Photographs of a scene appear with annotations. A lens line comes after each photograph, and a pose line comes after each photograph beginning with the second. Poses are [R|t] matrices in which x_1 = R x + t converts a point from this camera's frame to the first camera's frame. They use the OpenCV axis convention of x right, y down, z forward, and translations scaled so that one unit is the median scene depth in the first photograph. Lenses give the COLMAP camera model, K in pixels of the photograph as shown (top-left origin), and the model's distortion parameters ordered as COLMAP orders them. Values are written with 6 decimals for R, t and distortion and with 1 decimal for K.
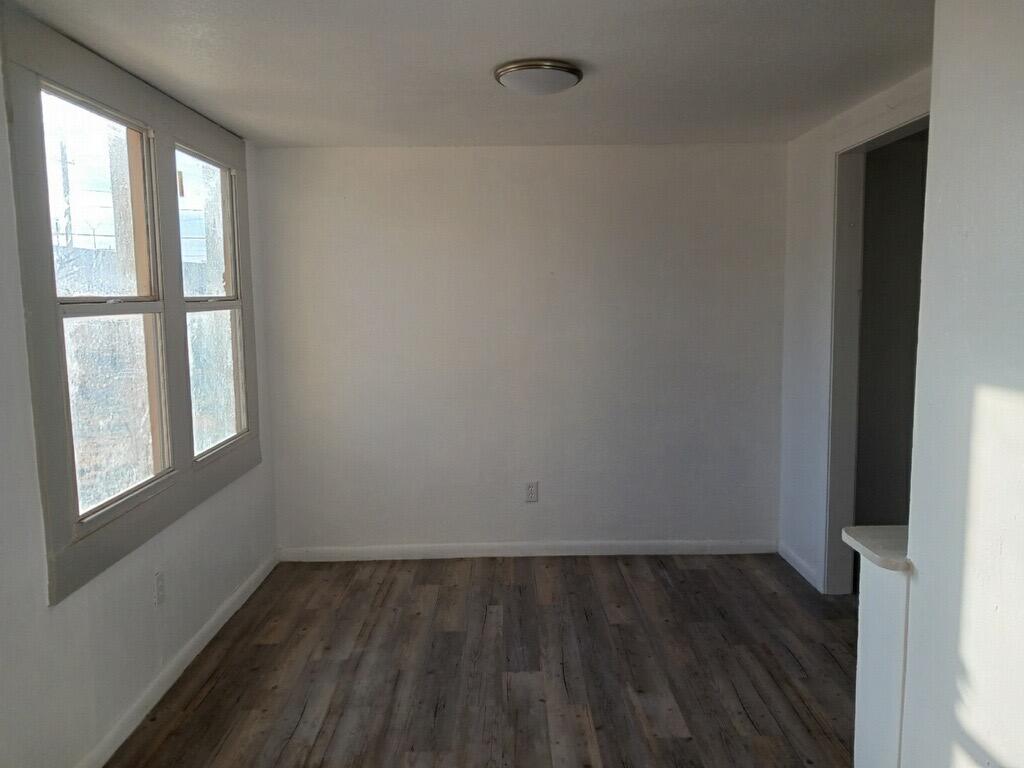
lens RADIAL K [[823.0, 0, 512.0], [0, 823.0, 384.0], [0, 0, 1]] dist [0.008414, 0.006364]
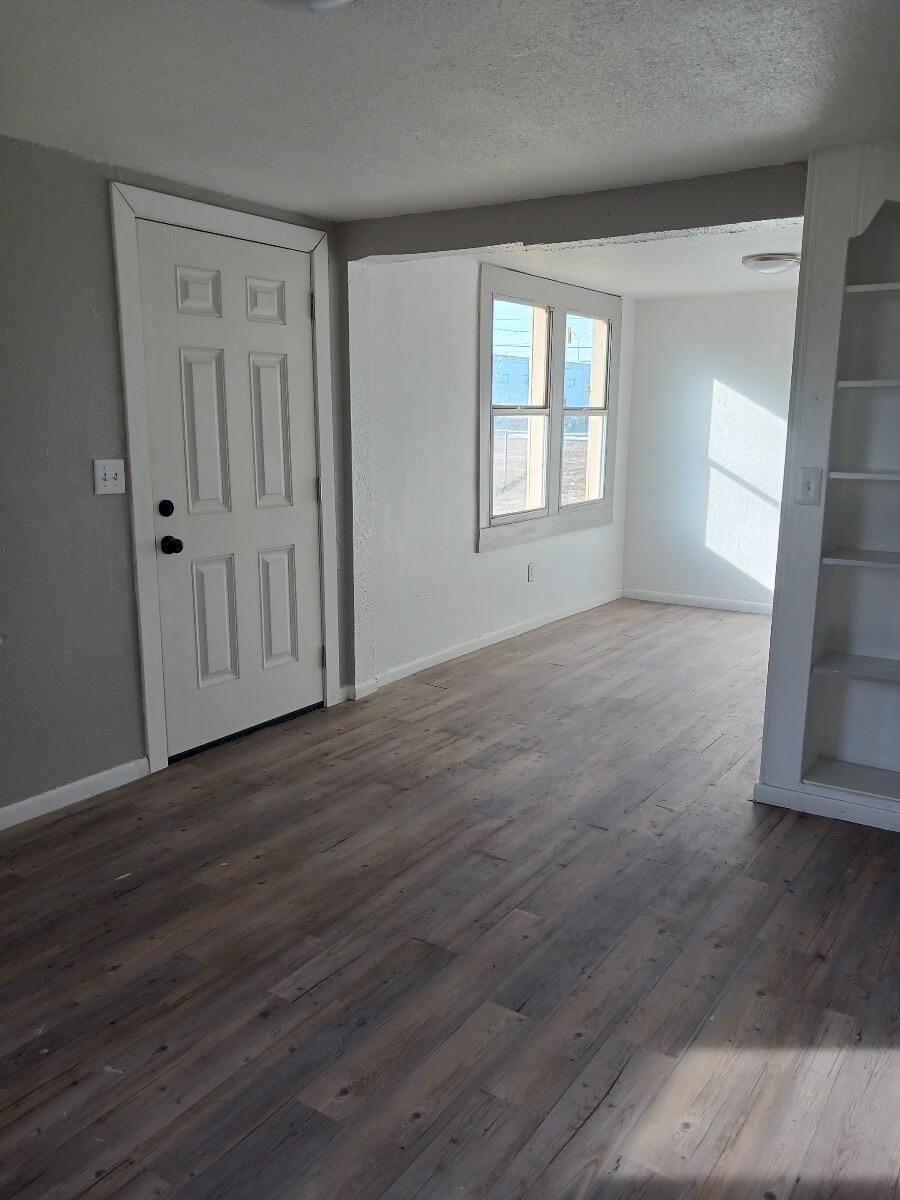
lens RADIAL K [[964.5, 0, 453.5], [0, 964.5, 565.9], [0, 0, 1]] dist [0.008414, 0.006364]
pose [[0.823142, 0.110944, -0.556891, 0.490568], [-0.083588, 0.993718, 0.074417, 0.080684], [0.561649, -0.014706, 0.827245, -0.669102]]
